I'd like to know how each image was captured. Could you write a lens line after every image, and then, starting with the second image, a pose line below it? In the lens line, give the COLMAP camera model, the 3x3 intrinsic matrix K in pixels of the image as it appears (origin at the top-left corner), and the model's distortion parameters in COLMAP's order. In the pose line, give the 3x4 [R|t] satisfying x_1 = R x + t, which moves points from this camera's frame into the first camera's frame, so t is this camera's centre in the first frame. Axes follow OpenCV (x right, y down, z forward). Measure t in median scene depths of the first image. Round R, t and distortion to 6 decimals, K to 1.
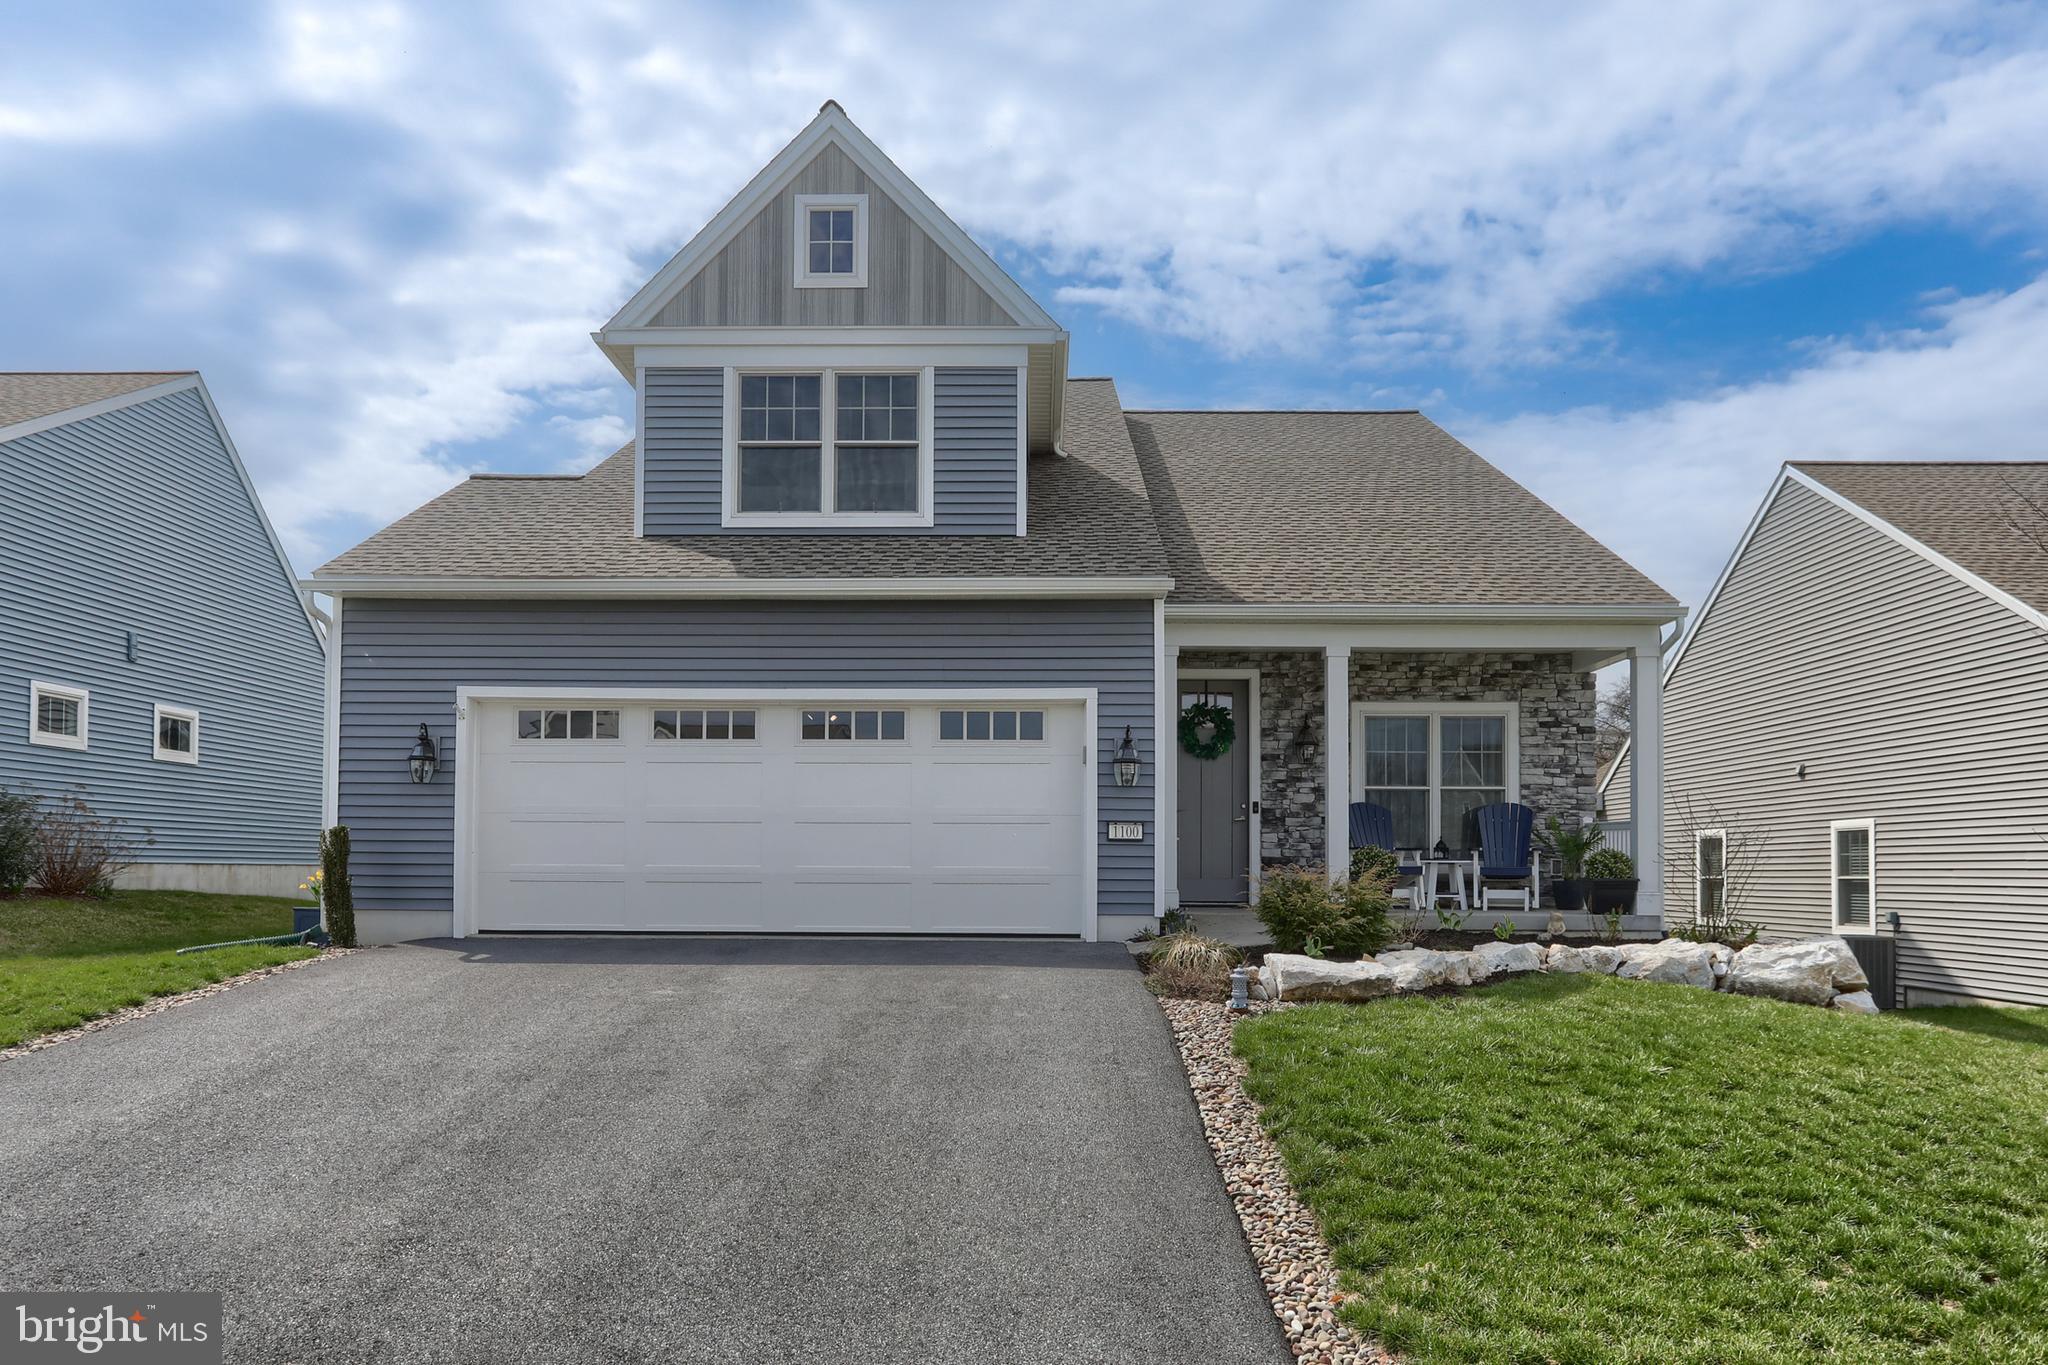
lens RADIAL K [[1453.1, 0, 1029.2], [0, 1453.1, 820.9], [0, 0, 1]] dist [0.004205, 0.004585]
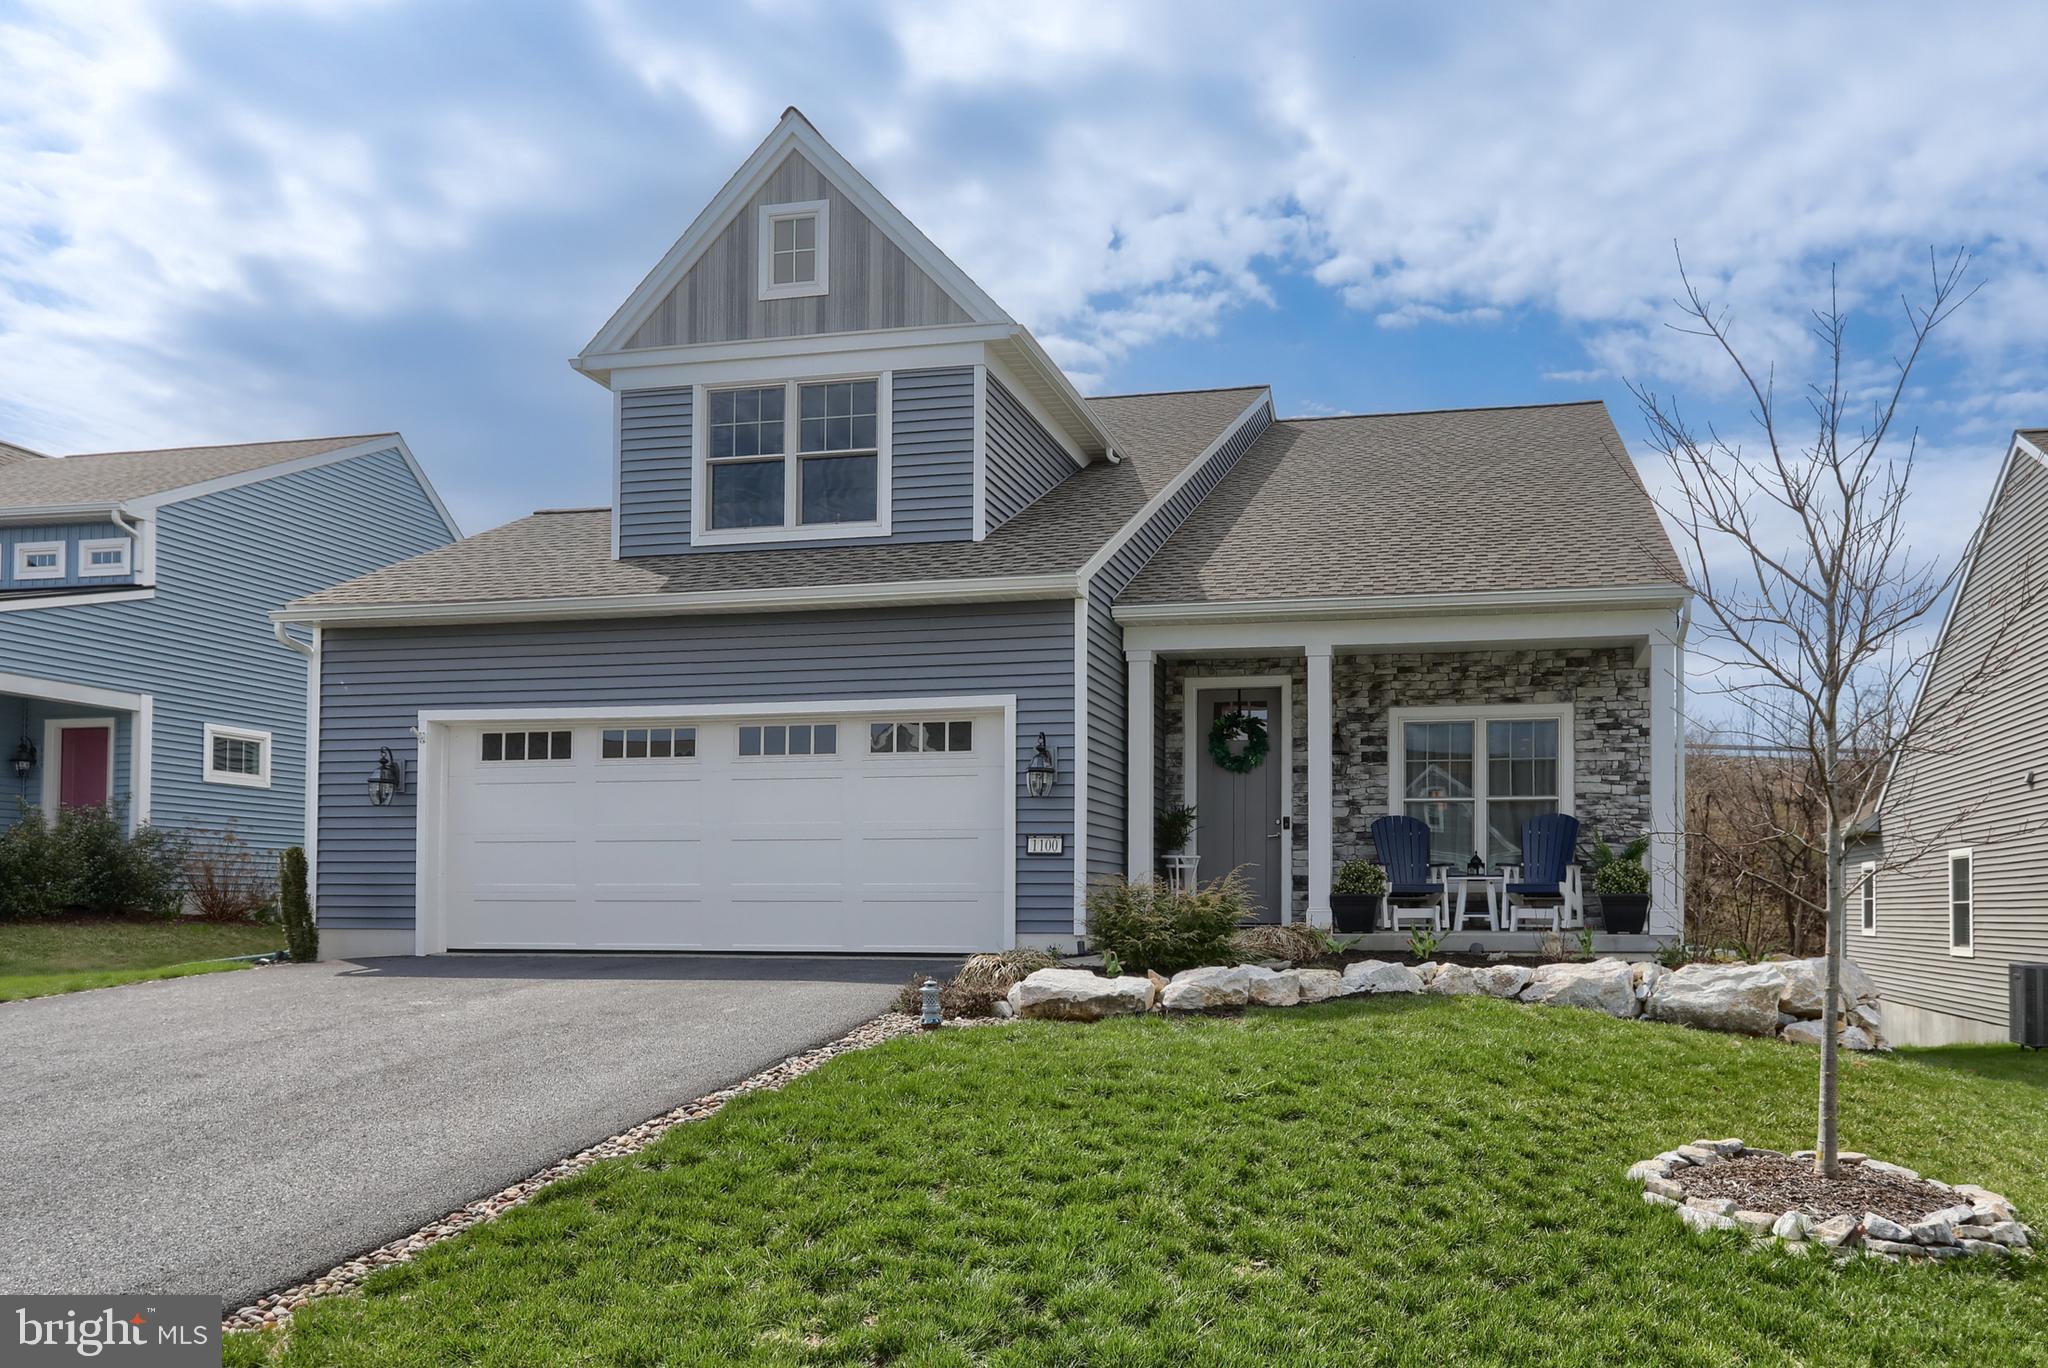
lens RADIAL K [[1457.0, 0, 1224.4], [0, 1457.0, 855.1], [0, 0, 1]] dist [0.006274, 0.004207]
pose [[0.985748, -0.010239, -0.167914, 0.312995], [0.009442, 0.999940, -0.005540, 0.018472], [0.167961, 0.003875, 0.985786, 0.078463]]
